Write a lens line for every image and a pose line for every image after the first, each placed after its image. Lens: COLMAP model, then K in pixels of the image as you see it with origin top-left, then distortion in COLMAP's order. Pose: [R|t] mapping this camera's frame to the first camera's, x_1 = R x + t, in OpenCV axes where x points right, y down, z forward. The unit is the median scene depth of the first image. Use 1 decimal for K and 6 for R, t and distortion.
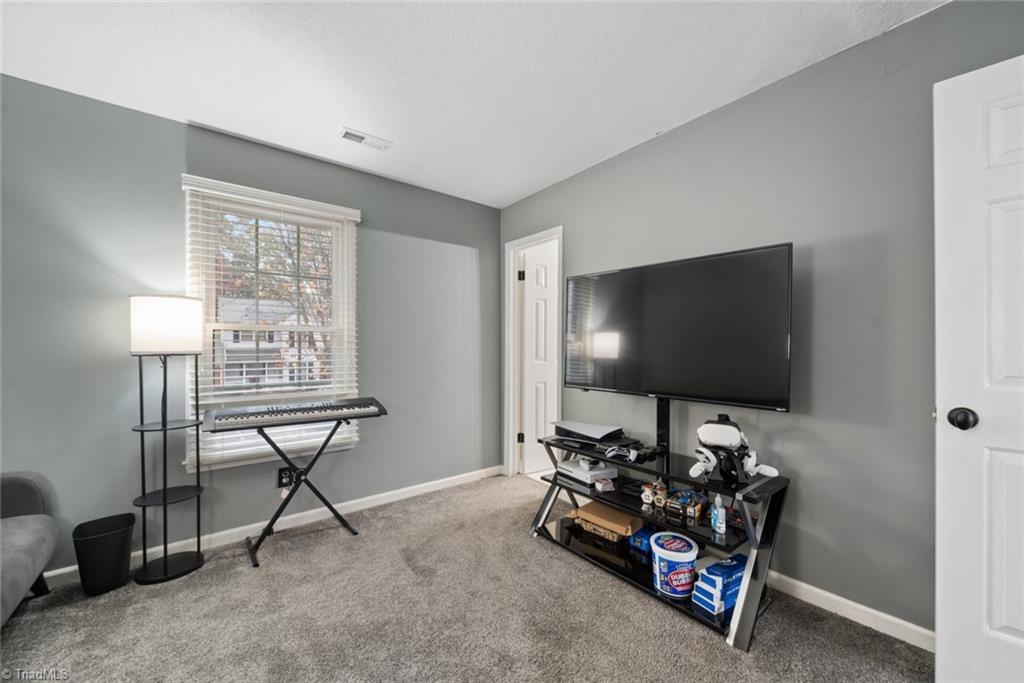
lens RADIAL K [[390.3, 0, 511.8], [0, 390.3, 344.6], [0, 0, 1]] dist [-0.003643, -0.000609]
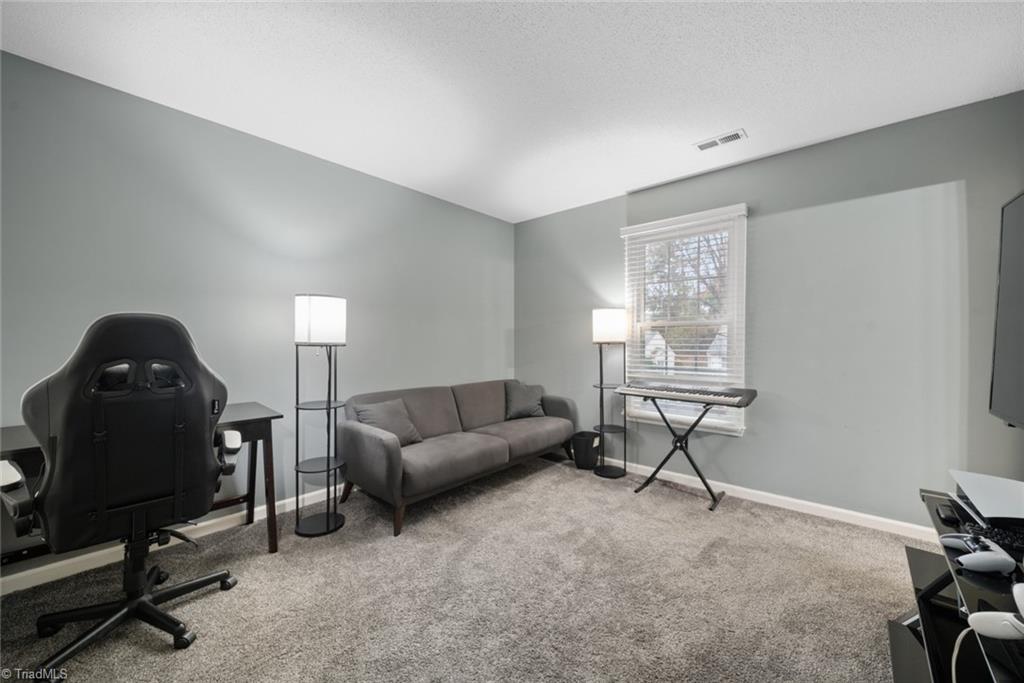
lens RADIAL K [[390.3, 0, 521.5], [0, 390.3, 342.2], [0, 0, 1]] dist [-0.003643, -0.000609]
pose [[0.179321, 0.013058, -0.983704, 0.617809], [0.014180, 0.999774, 0.015857, -0.011201], [0.983688, -0.016793, 0.179096, 0.307935]]
